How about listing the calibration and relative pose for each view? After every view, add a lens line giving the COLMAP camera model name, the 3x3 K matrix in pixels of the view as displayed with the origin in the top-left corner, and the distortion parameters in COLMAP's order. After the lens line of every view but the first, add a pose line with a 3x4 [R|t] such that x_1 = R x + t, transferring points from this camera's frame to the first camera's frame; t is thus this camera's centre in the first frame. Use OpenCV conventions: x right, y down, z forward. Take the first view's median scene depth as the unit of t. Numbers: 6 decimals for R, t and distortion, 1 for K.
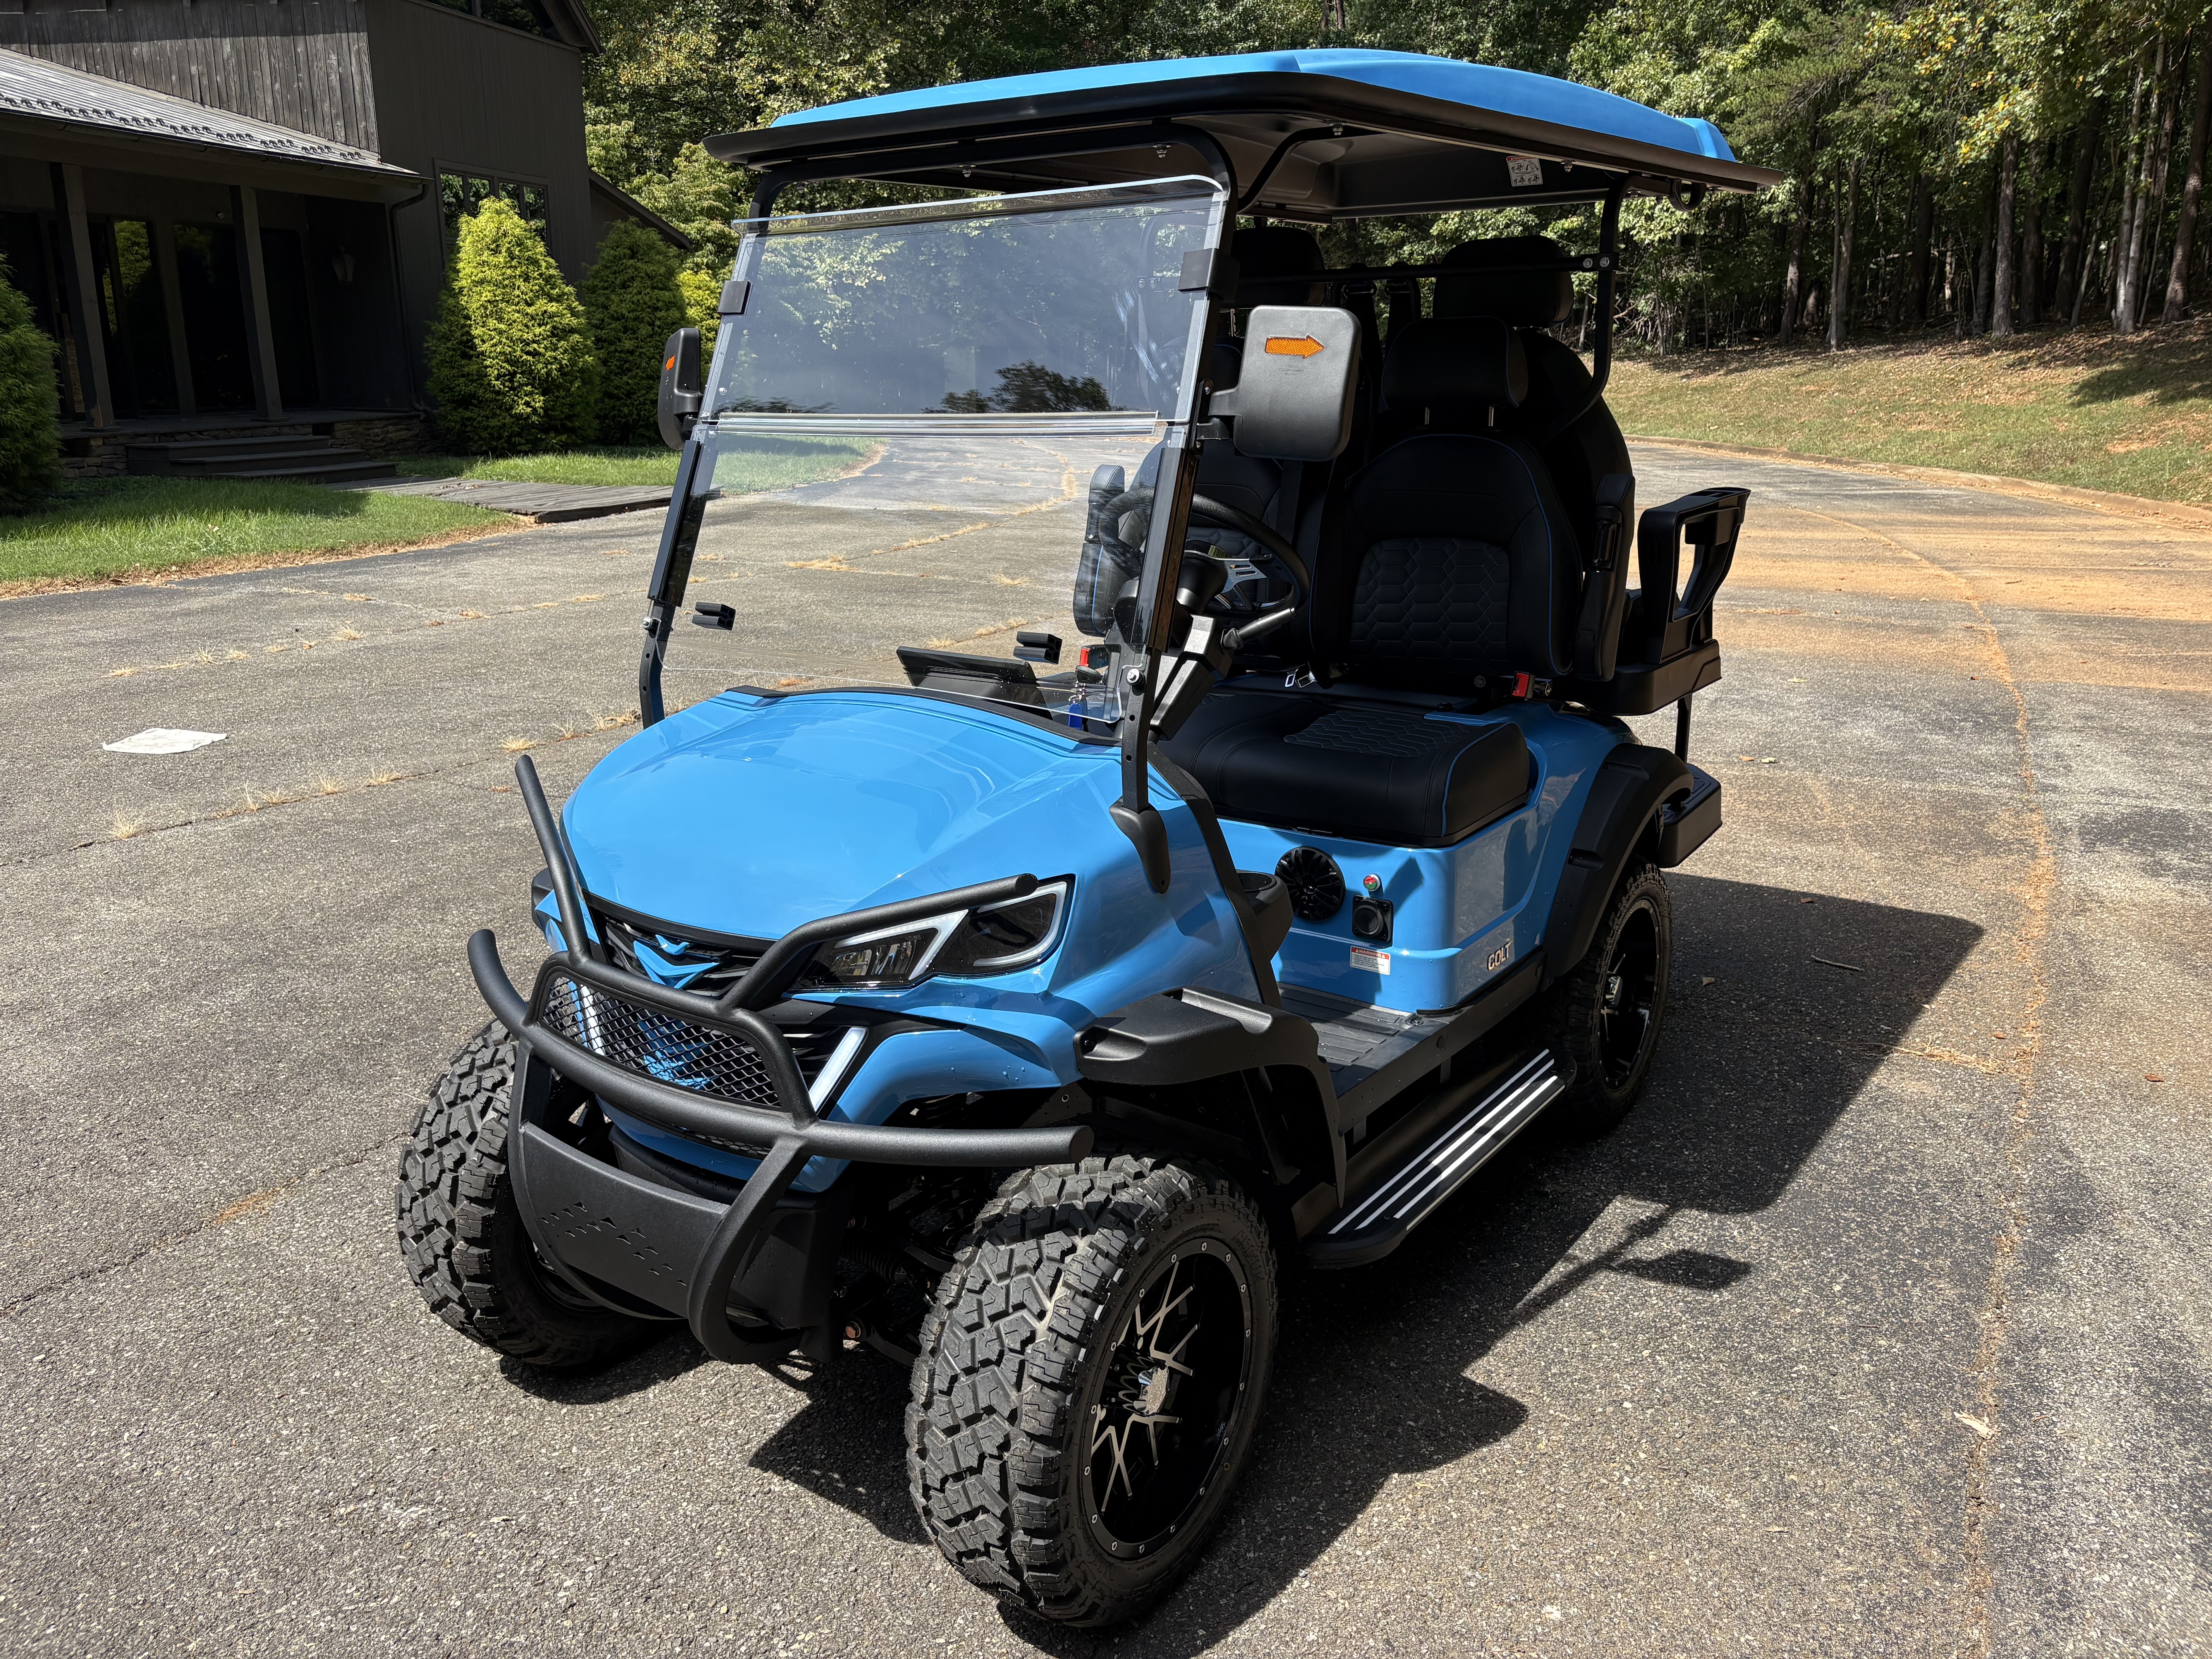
lens RADIAL K [[1683.5, 0, 1039.1], [0, 1683.5, 833.4], [0, 0, 1]] dist [0.036627, -0.009435]
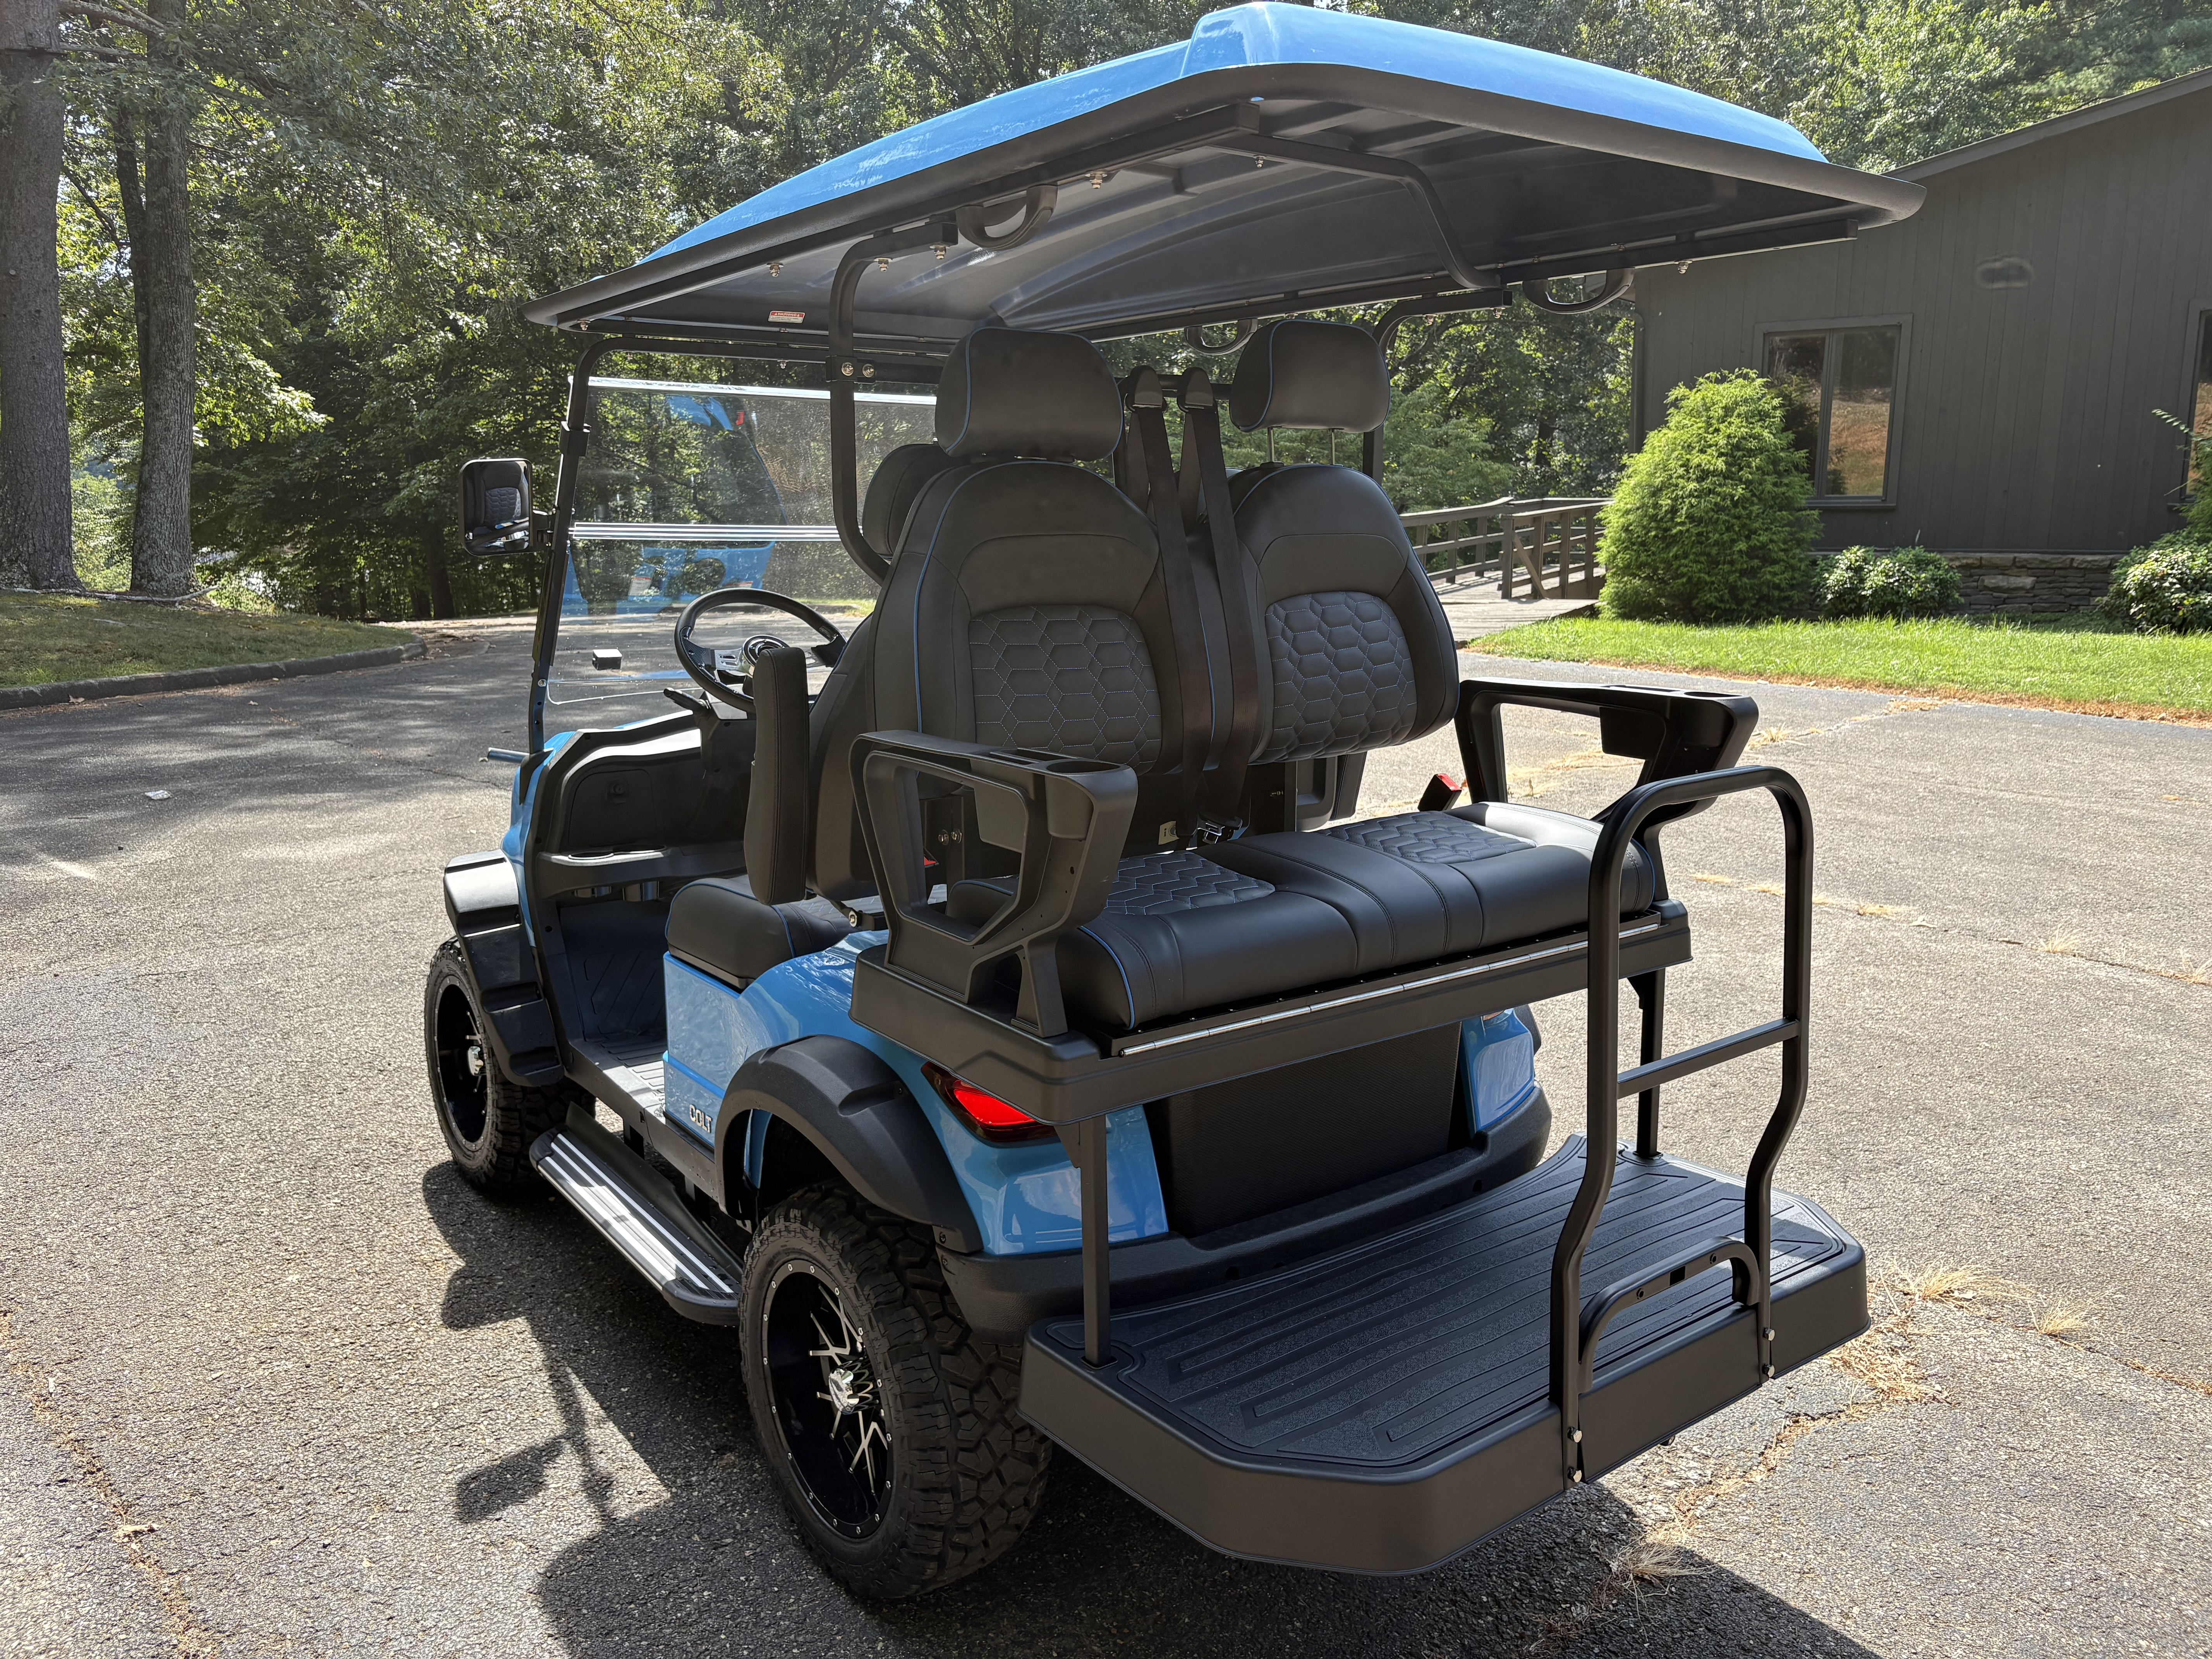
lens RADIAL K [[1651.4, 0, 1106.0], [0, 1651.4, 829.5], [0, 0, 1]] dist [0.051161, -0.050048]
pose [[-0.284069, 0.202471, -0.937182, 0.166123], [-0.258499, 0.925082, 0.278211, -0.062768], [0.923300, 0.321292, -0.210449, 0.214300]]
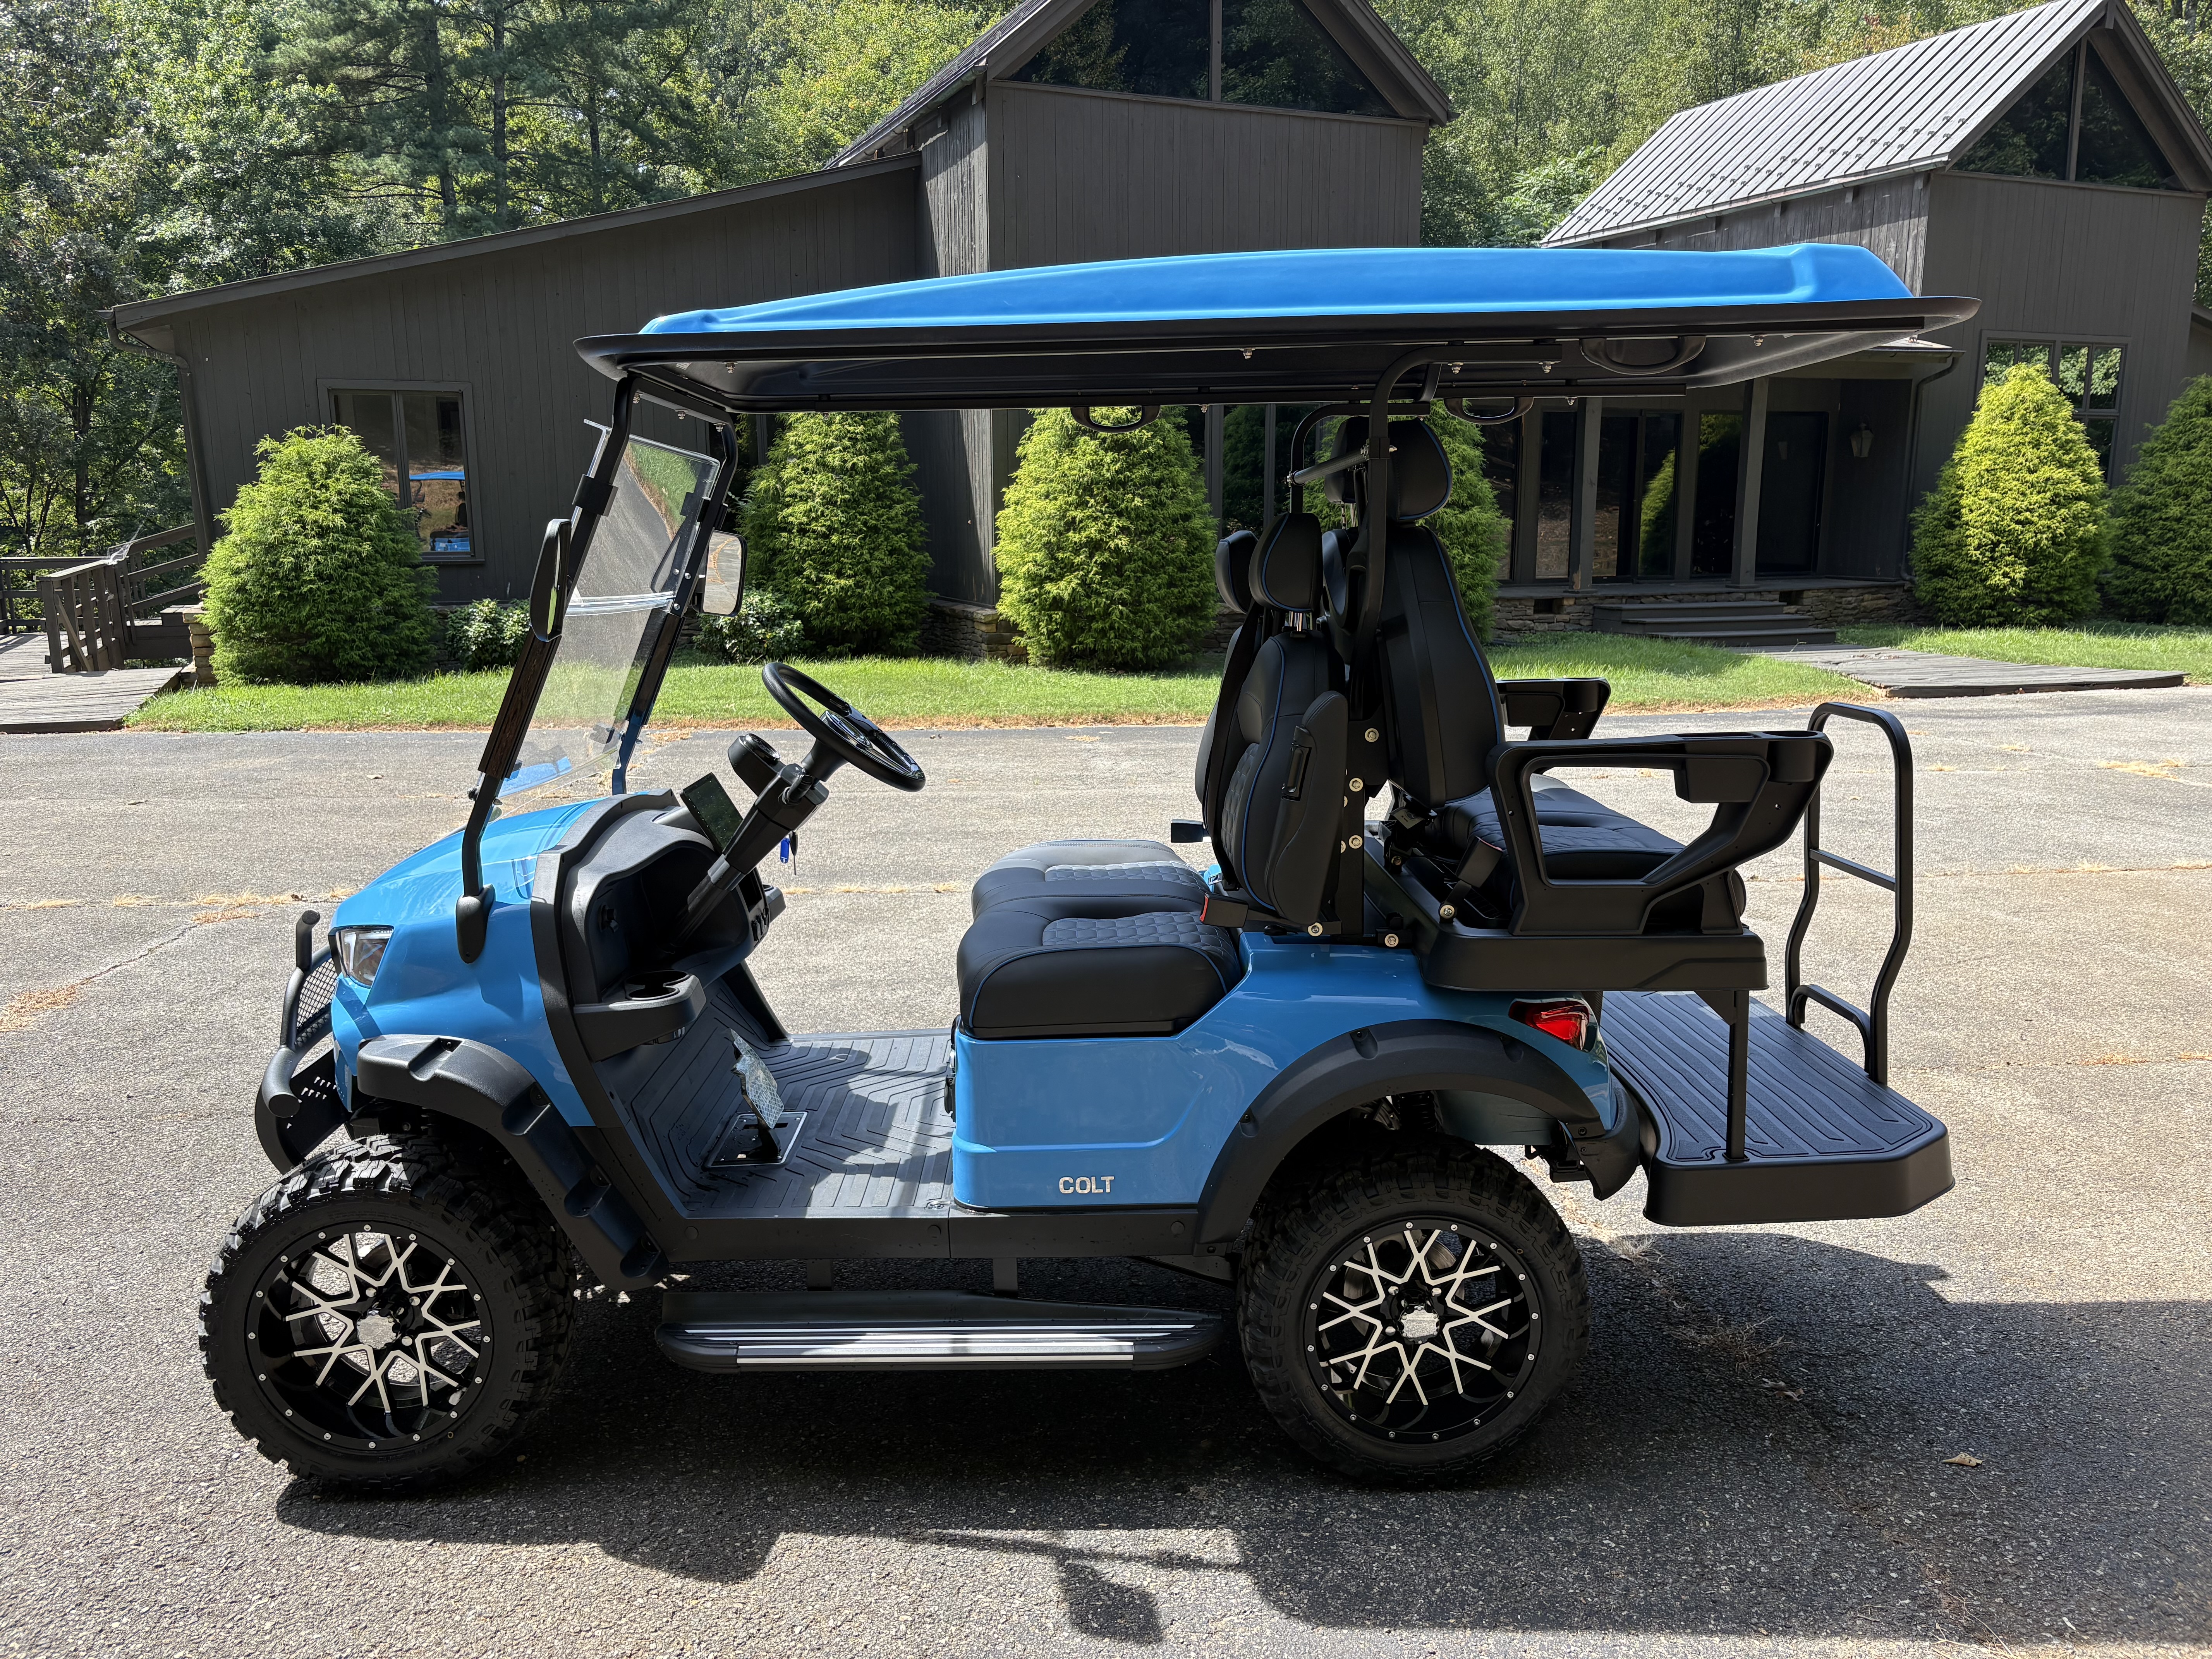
lens RADIAL K [[1666.2, 0, 1106.0], [0, 1666.2, 829.5], [0, 0, 1]] dist [0.046785, -0.059196]
pose [[0.597684, 0.143336, -0.788815, 0.156112], [-0.214936, 0.976519, 0.014587, -0.022041], [0.772384, 0.160827, 0.614458, 0.063609]]
